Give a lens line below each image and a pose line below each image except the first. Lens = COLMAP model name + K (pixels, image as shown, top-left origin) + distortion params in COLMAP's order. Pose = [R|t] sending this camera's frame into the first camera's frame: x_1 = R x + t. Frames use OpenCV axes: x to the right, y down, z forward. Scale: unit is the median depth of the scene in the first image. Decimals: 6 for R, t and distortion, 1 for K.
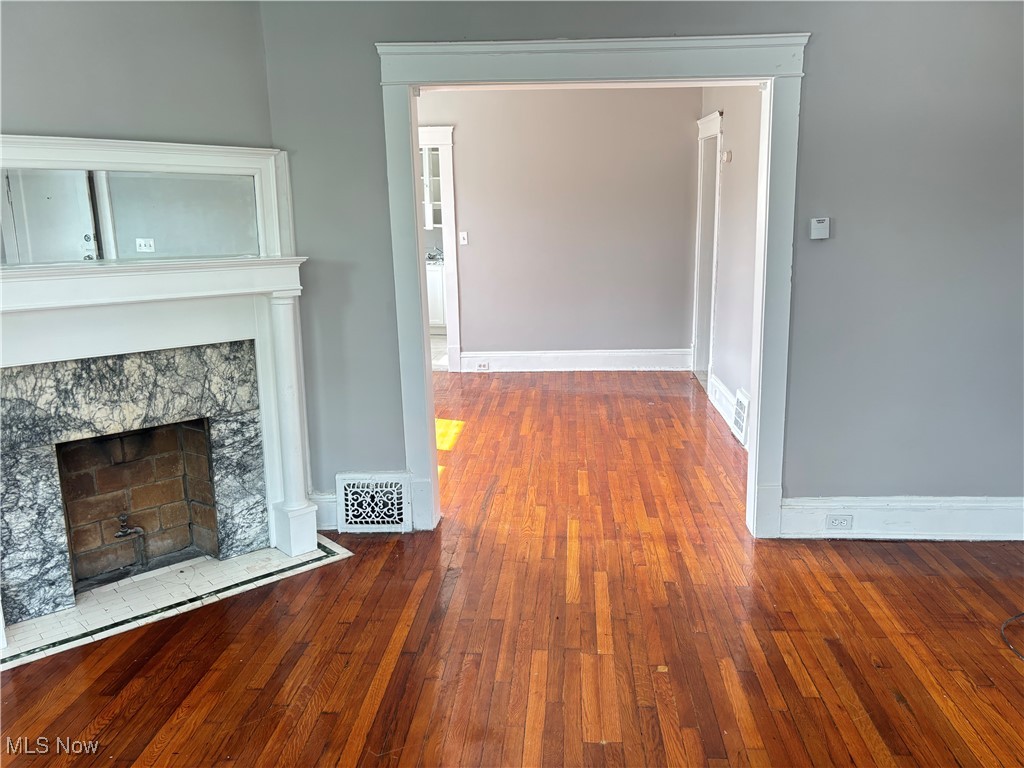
lens RADIAL K [[752.3, 0, 519.9], [0, 752.3, 379.7], [0, 0, 1]] dist [-0.001538, 0.000467]
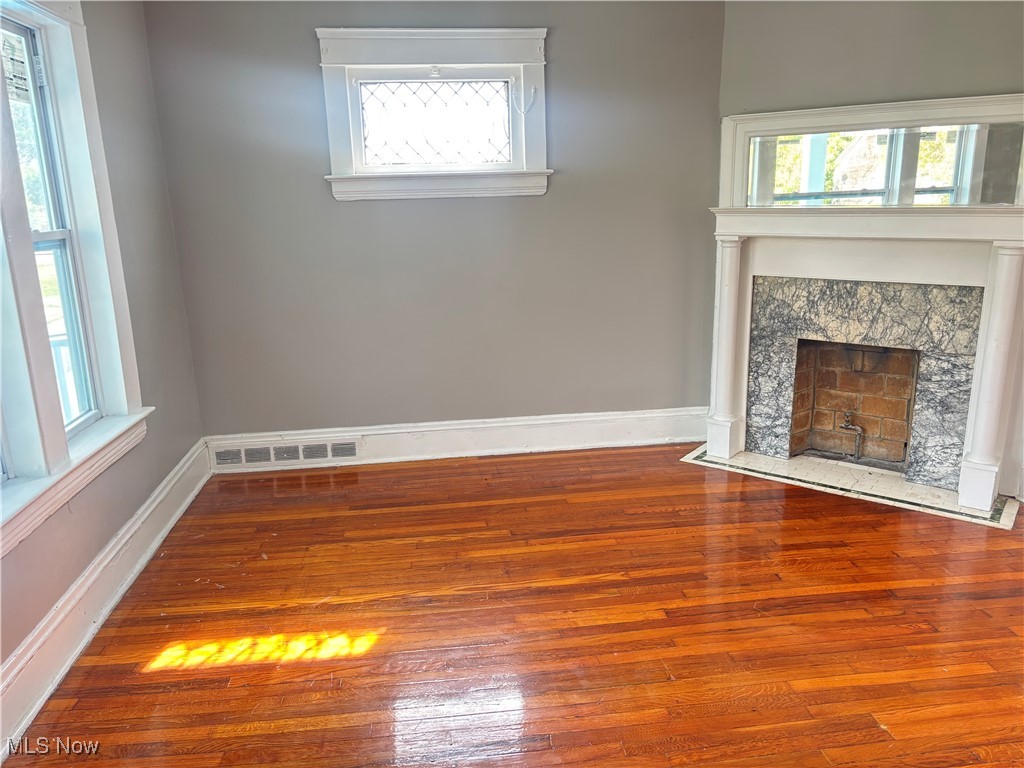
lens RADIAL K [[752.3, 0, 519.9], [0, 752.3, 379.7], [0, 0, 1]] dist [-0.001538, 0.000467]
pose [[0.195610, 0.248838, -0.948587, 0.556611], [-0.182034, 0.959676, 0.214209, -0.040304], [0.963639, 0.130774, 0.233019, 0.190356]]
